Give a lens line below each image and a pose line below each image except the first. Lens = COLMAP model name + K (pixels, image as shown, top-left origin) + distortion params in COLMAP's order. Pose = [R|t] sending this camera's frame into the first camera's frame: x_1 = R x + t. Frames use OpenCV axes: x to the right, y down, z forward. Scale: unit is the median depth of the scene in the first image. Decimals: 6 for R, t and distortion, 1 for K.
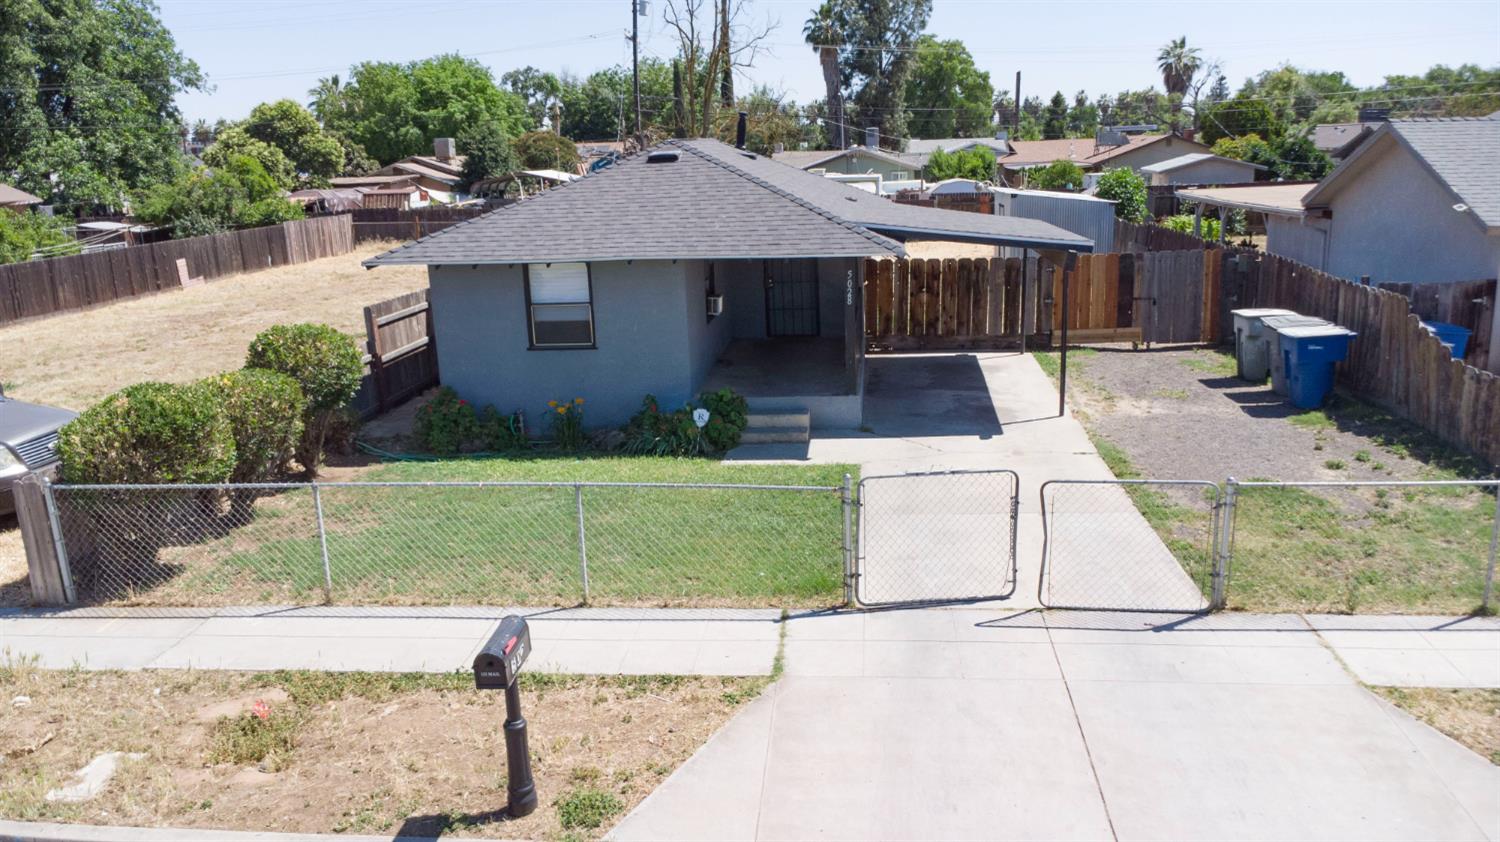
lens RADIAL K [[1091.9, 0, 752.8], [0, 1091.9, 419.6], [0, 0, 1]] dist [0.042758, -0.054745]
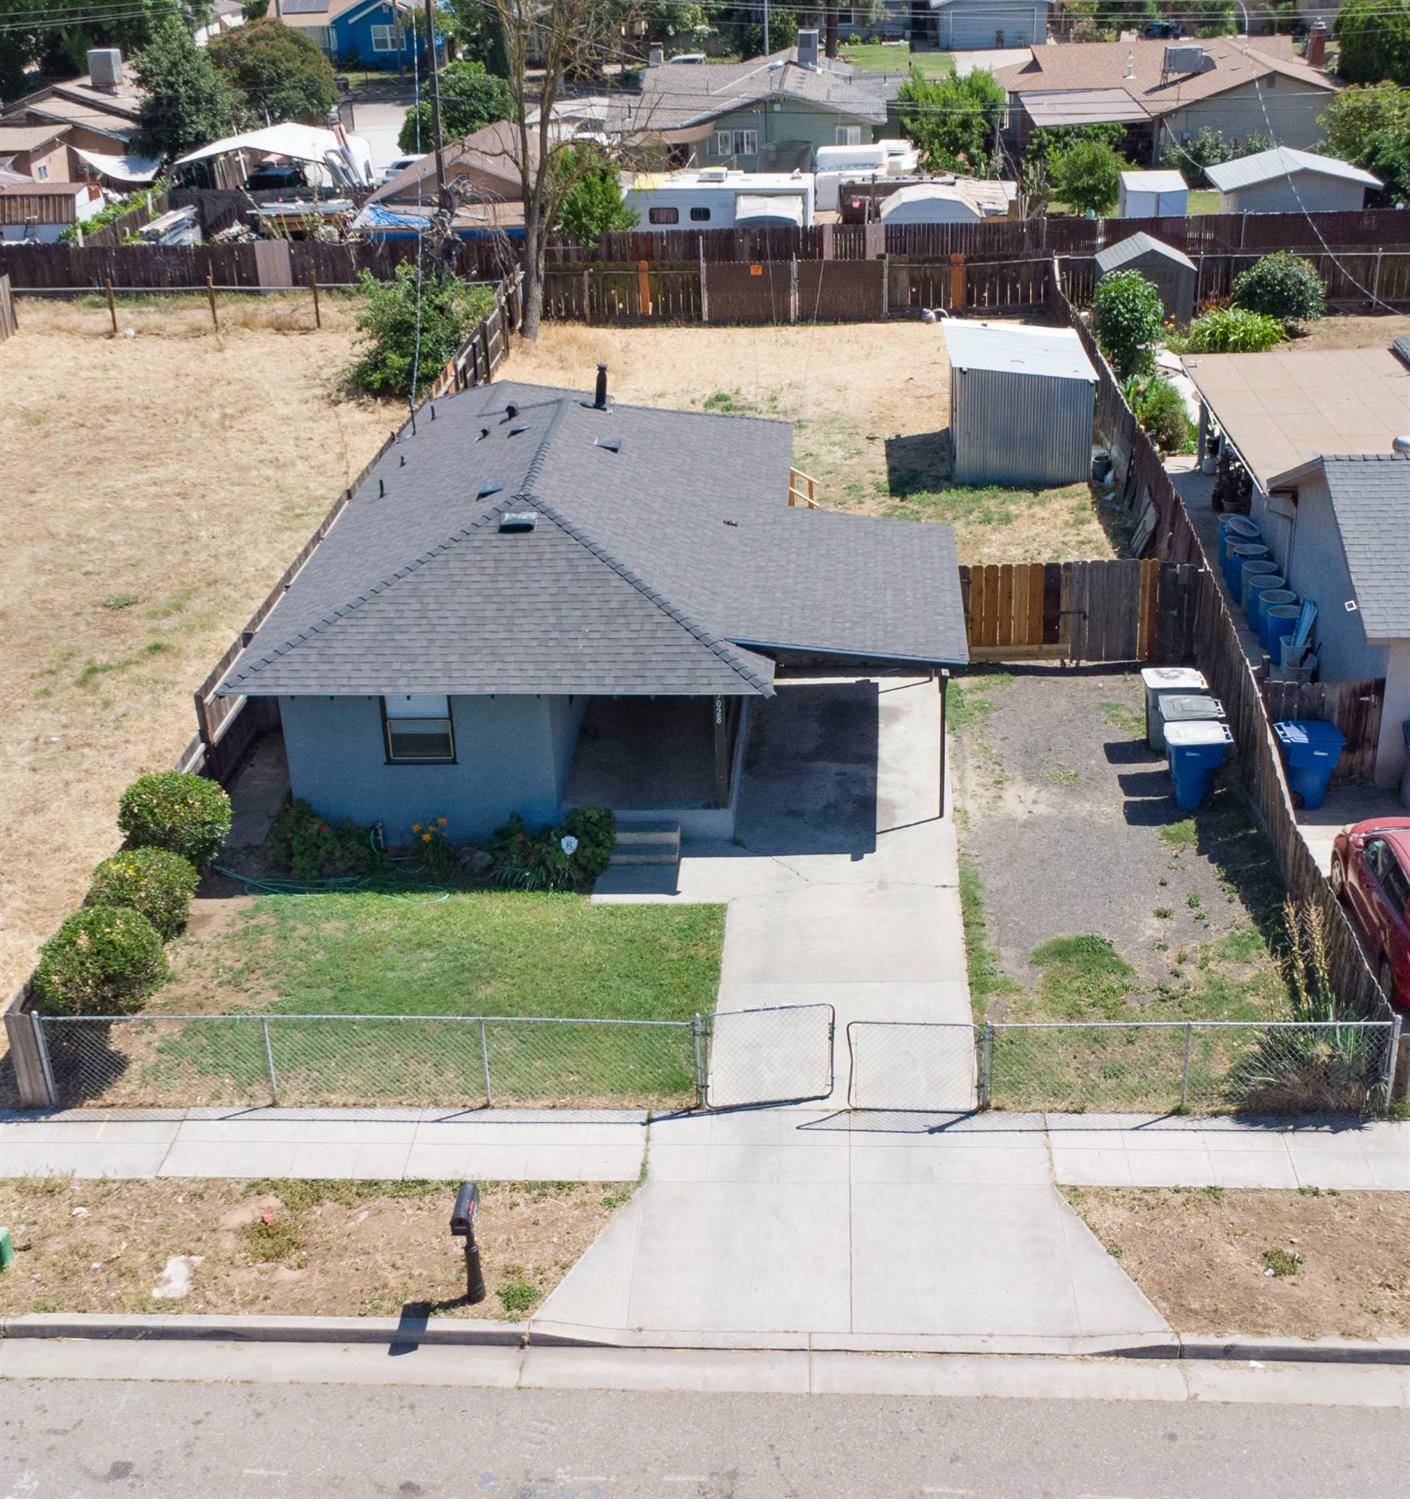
lens RADIAL K [[1949.6, 0, 684.5], [0, 1949.6, 741.9], [0, 0, 1]] dist [0.018228, 0.000000]
pose [[0.999429, -0.018573, 0.028215, 0.008471], [0.012774, 0.981050, 0.193332, -0.413834], [-0.031272, -0.192861, 0.980728, -0.684447]]
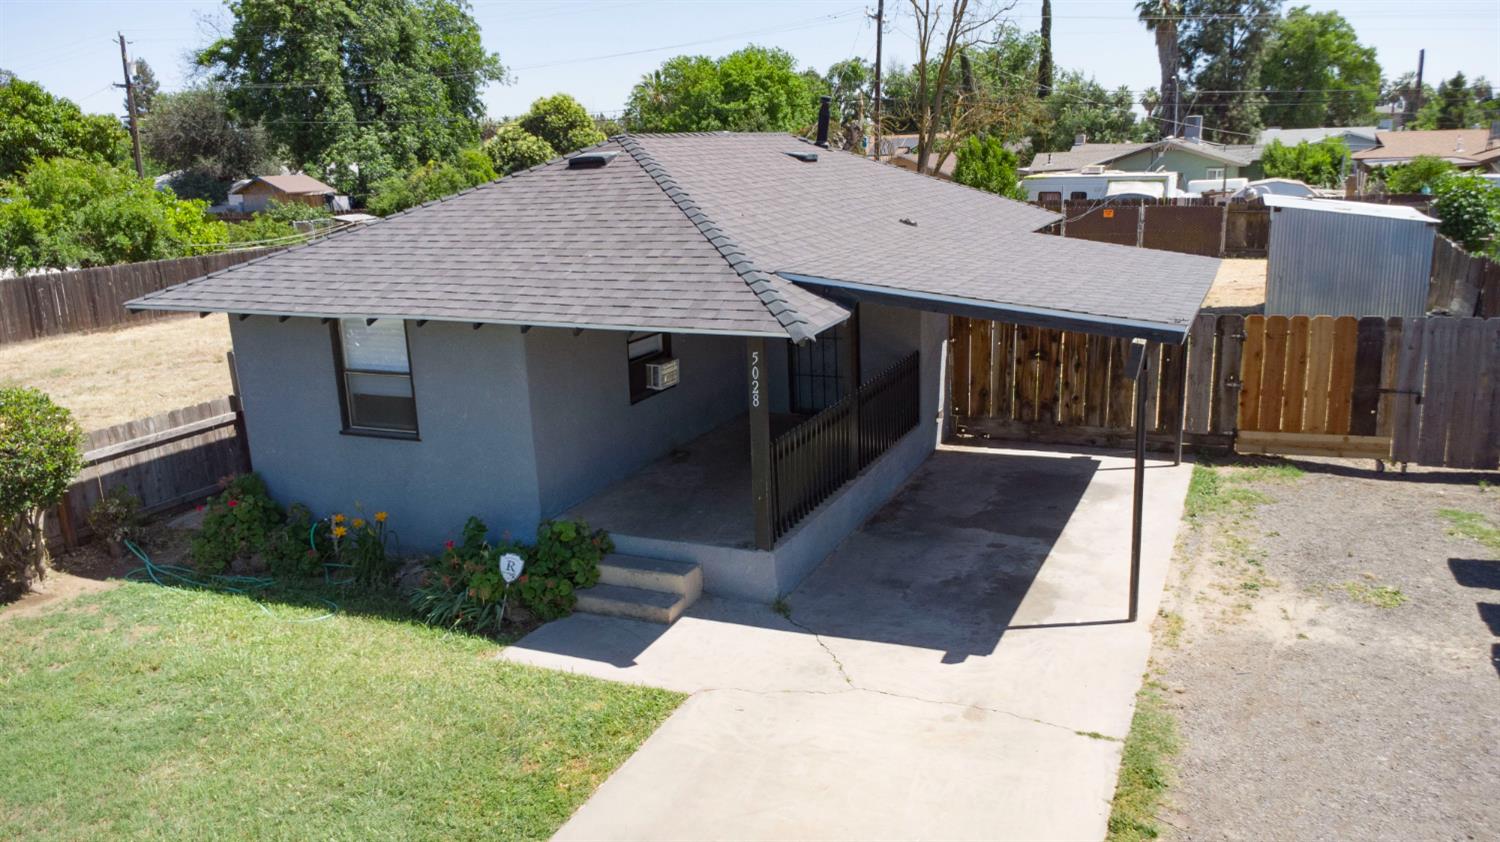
lens RADIAL K [[1091.9, 0, 752.9], [0, 1091.9, 420.4], [0, 0, 1]] dist [0.042758, -0.054745]
pose [[0.951418, 0.075346, -0.298540, 0.262810], [-0.072905, 0.997152, 0.019321, -0.106393], [0.299146, 0.003383, 0.954201, 0.405691]]
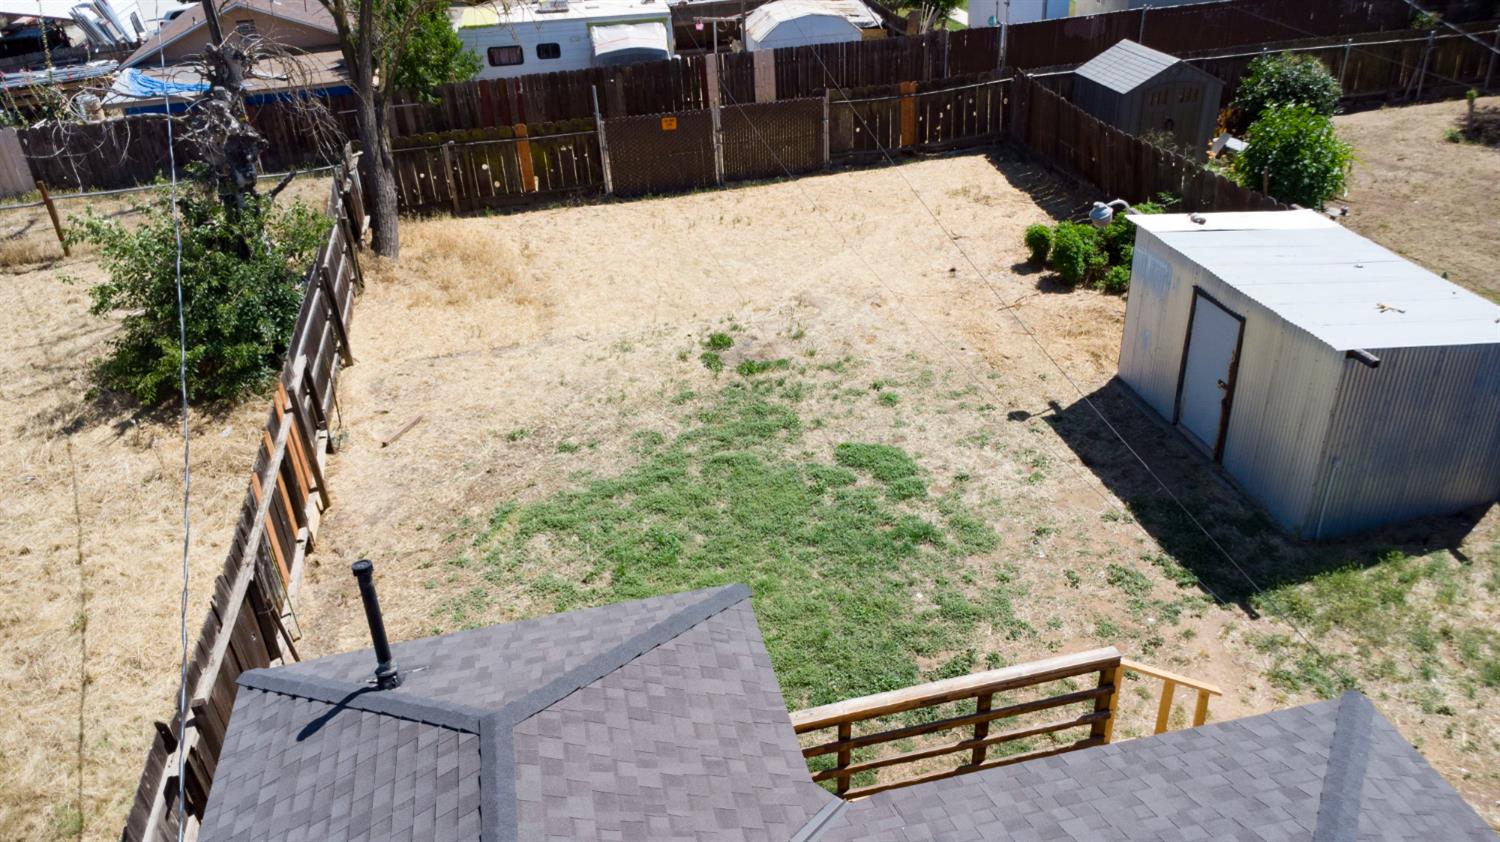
lens RADIAL K [[1091.9, 0, 757.2], [0, 1091.9, 414.0], [0, 0, 1]] dist [0.042758, -0.054745]
pose [[0.943854, -0.178213, 0.278171, -0.134277], [0.096132, 0.953743, 0.284840, -0.603552], [-0.316065, -0.242106, 0.917326, 1.359079]]
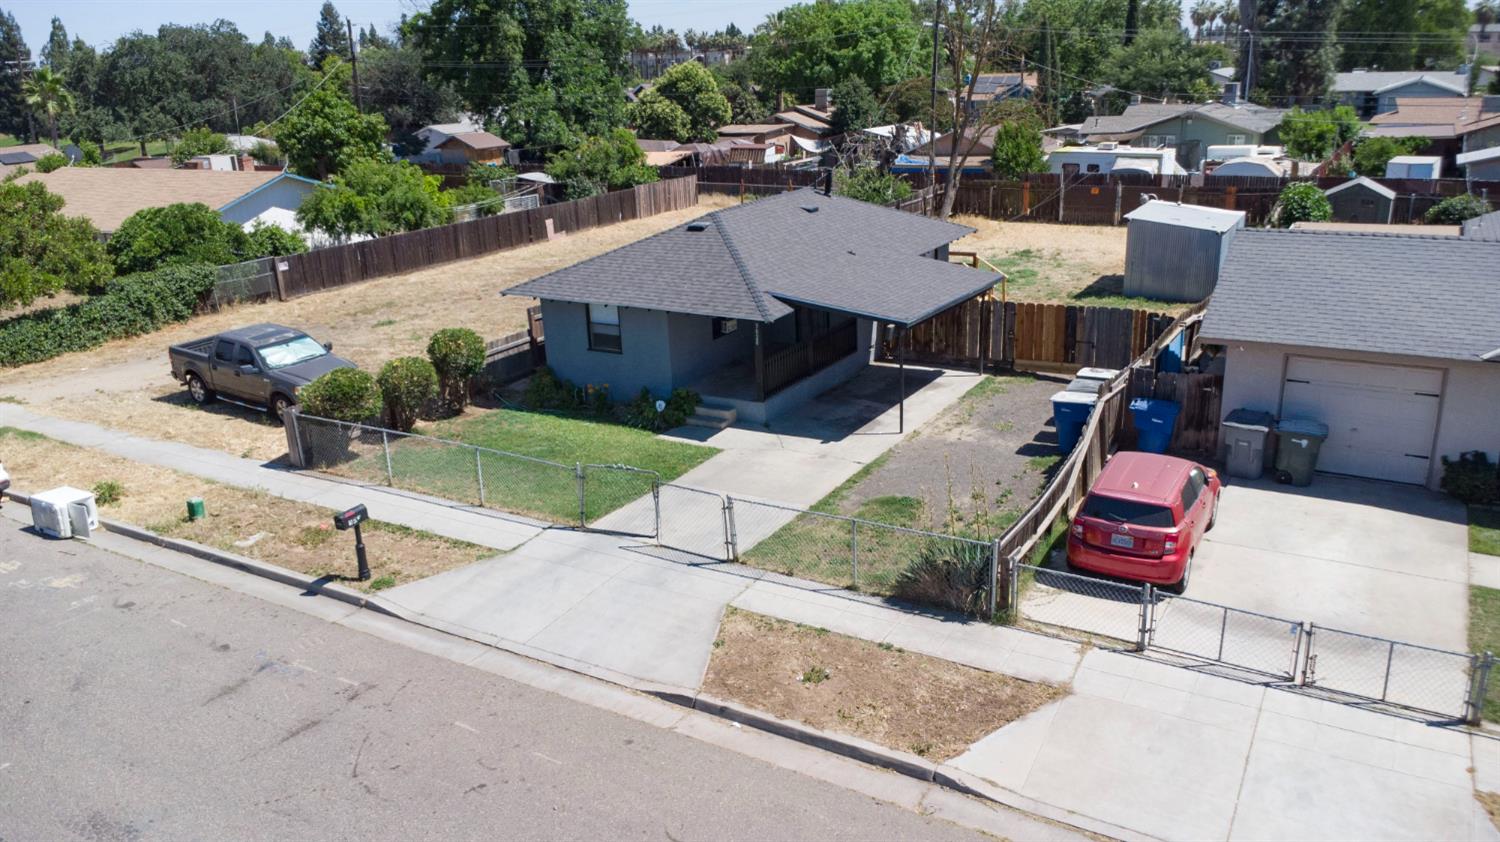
lens RADIAL K [[1091.9, 0, 753.5], [0, 1091.9, 419.6], [0, 0, 1]] dist [0.042758, -0.054745]
pose [[0.909663, 0.130661, -0.394261, 0.689413], [-0.094946, 0.989512, 0.108865, -0.164262], [0.404350, -0.061596, 0.912528, -0.410081]]
